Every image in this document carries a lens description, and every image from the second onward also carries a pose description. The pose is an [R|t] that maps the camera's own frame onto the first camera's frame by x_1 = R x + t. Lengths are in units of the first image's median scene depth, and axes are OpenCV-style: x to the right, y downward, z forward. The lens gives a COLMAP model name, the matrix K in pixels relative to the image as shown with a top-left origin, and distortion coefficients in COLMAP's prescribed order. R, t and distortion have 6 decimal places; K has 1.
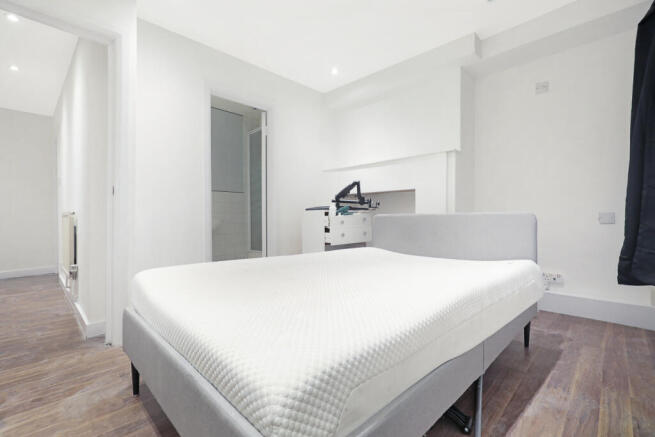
lens RADIAL K [[294.3, 0, 329.0], [0, 294.3, 219.5], [0, 0, 1]] dist [0.001250, -0.000446]
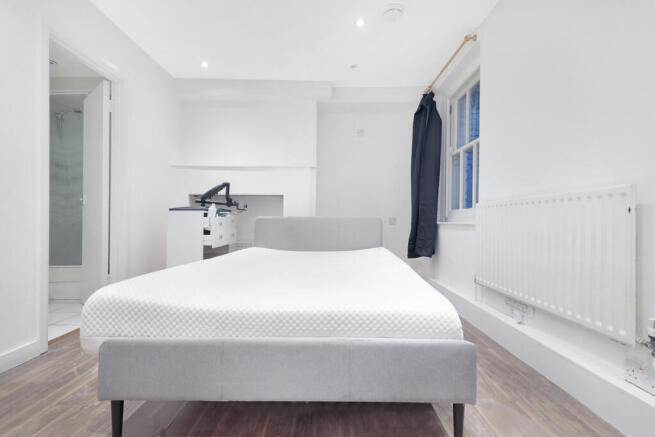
lens RADIAL K [[294.3, 0, 330.1], [0, 294.3, 220.0], [0, 0, 1]] dist [0.001250, -0.000446]
pose [[0.716851, 0.005563, 0.697204, -0.349563], [-0.001374, 0.999977, -0.006566, 0.002403], [-0.697225, 0.003749, 0.716843, 0.041873]]
